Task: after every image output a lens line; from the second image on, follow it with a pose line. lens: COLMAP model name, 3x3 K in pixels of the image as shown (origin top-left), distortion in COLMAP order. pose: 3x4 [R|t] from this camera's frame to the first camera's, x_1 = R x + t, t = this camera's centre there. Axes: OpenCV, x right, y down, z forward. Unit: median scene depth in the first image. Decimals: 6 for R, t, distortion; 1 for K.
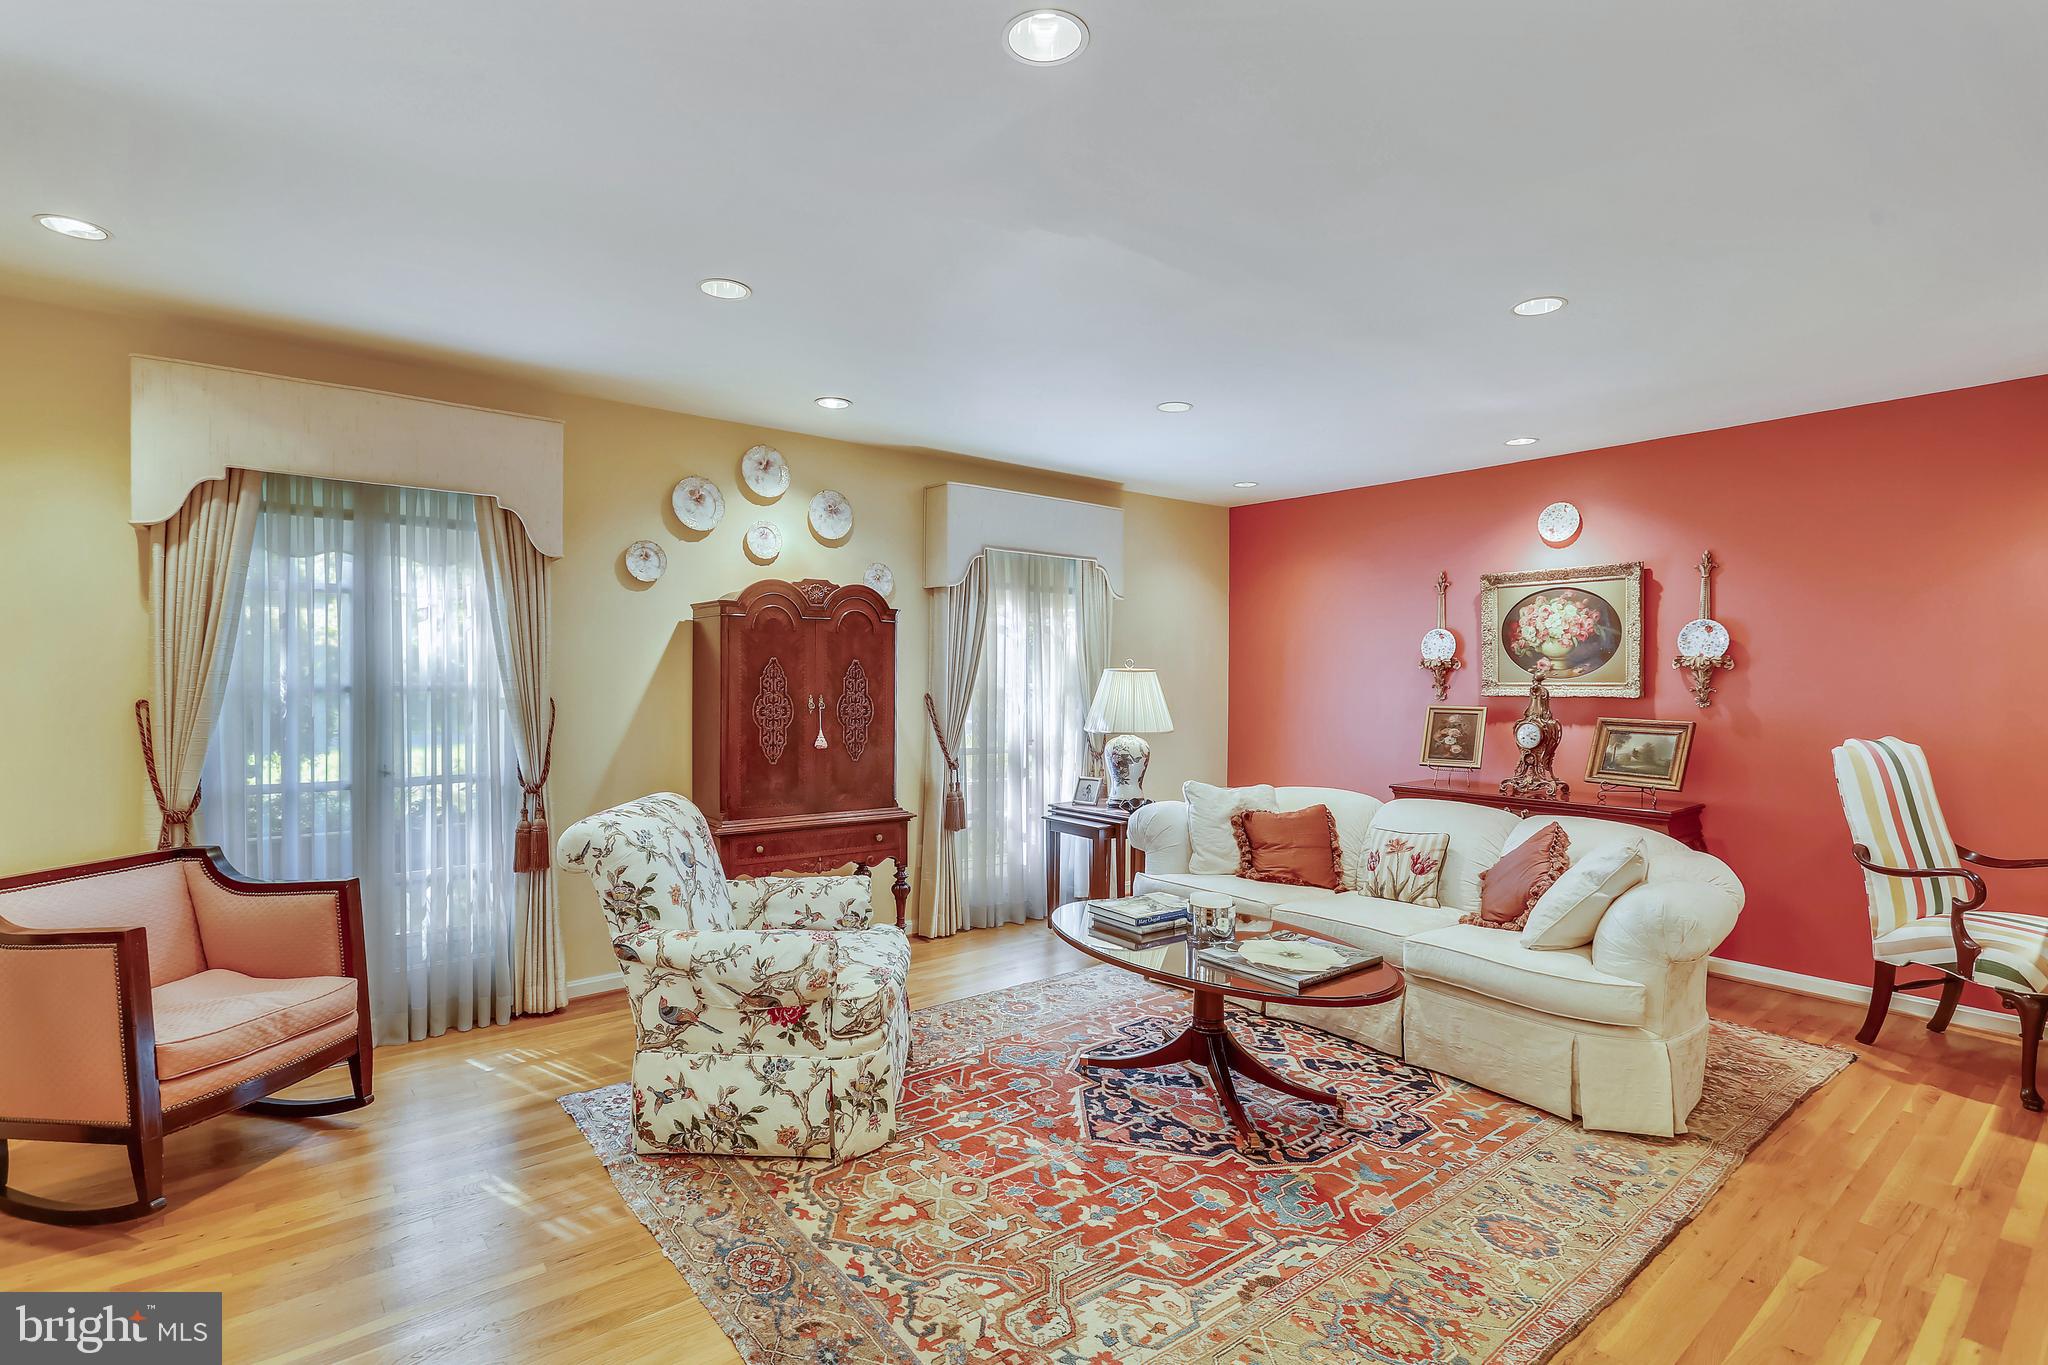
lens RADIAL K [[962.1, 0, 1023.6], [0, 962.1, 687.8], [0, 0, 1]] dist [-0.014506, 0.001715]
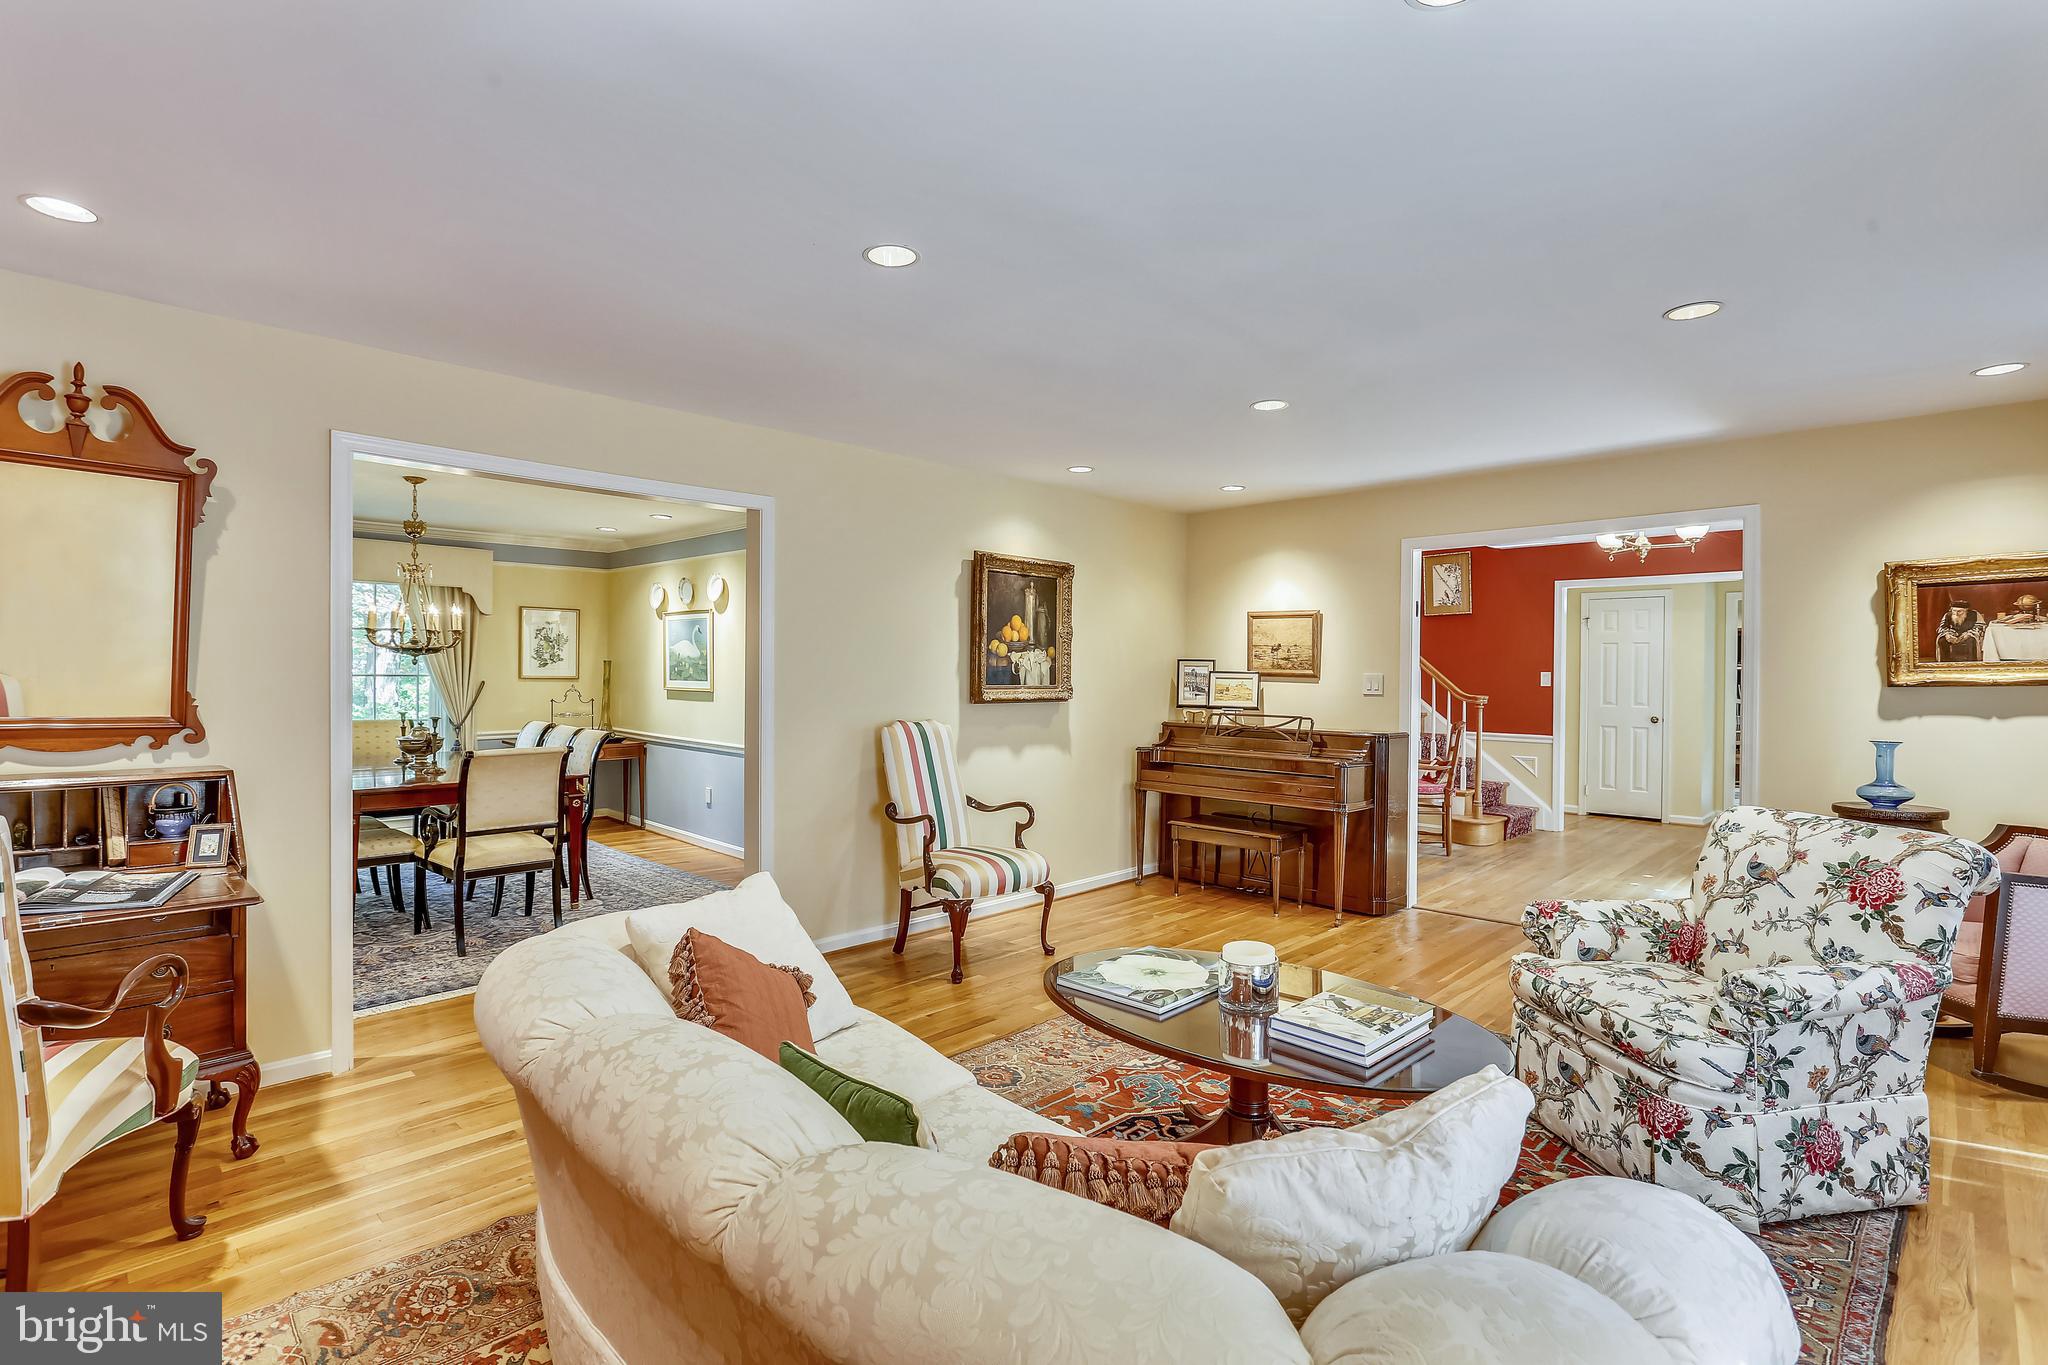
lens RADIAL K [[962.1, 0, 1024.4], [0, 962.1, 678.6], [0, 0, 1]] dist [-0.014506, 0.001715]
pose [[-0.993185, -0.010778, -0.116050, 0.577906], [-0.012300, 0.999847, 0.012410, -0.021286], [0.115898, 0.013753, -0.993166, 2.145114]]
